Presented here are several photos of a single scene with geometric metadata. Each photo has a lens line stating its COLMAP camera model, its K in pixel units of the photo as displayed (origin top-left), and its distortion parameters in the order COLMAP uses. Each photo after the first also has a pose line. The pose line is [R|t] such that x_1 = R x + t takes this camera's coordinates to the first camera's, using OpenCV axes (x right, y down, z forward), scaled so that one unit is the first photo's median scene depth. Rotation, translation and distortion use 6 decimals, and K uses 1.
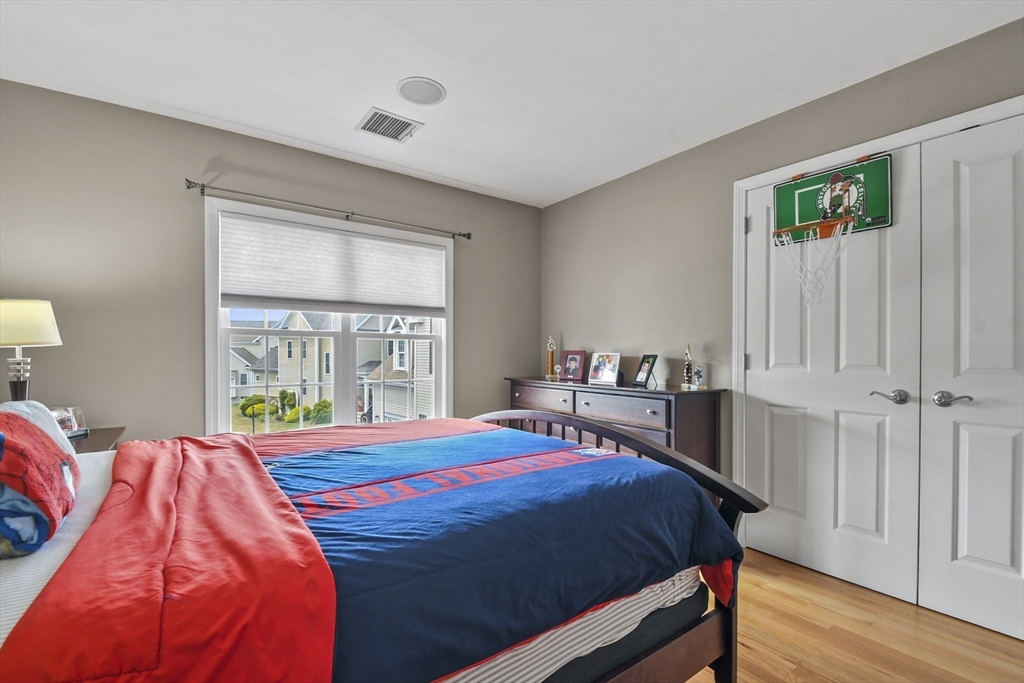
lens RADIAL K [[462.9, 0, 512.4], [0, 462.9, 357.3], [0, 0, 1]] dist [0.002644, -0.006388]
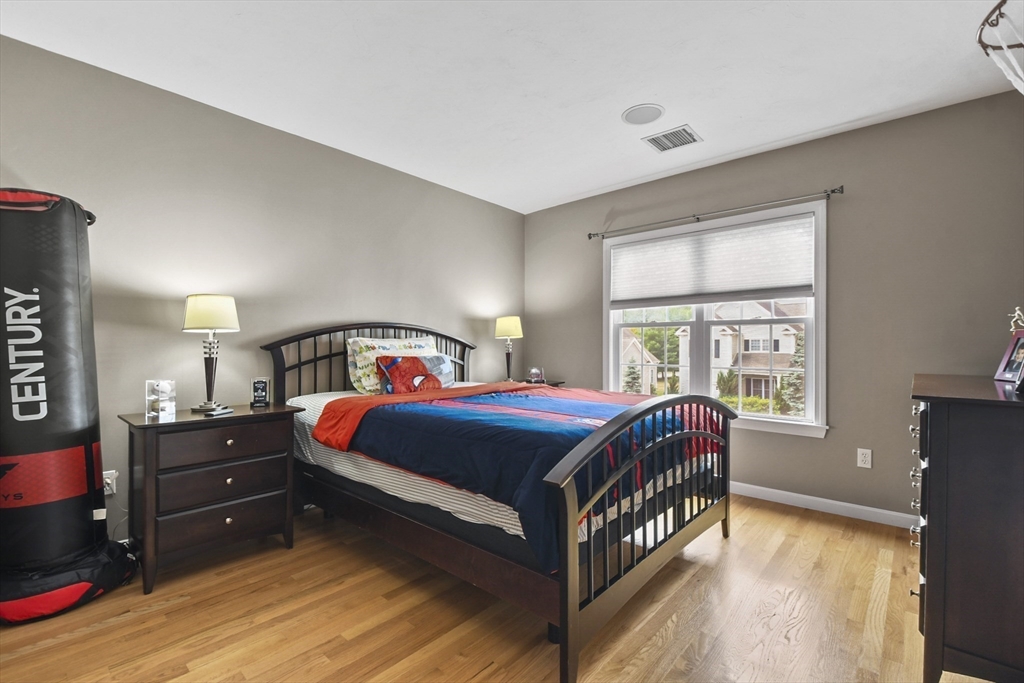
lens RADIAL K [[462.9, 0, 512.3], [0, 462.9, 344.3], [0, 0, 1]] dist [0.002644, -0.006388]
pose [[0.178414, -0.000719, -0.983955, 0.669747], [-0.001881, 0.999998, -0.001072, 0.003771], [0.983954, 0.002042, 0.178413, 0.354930]]
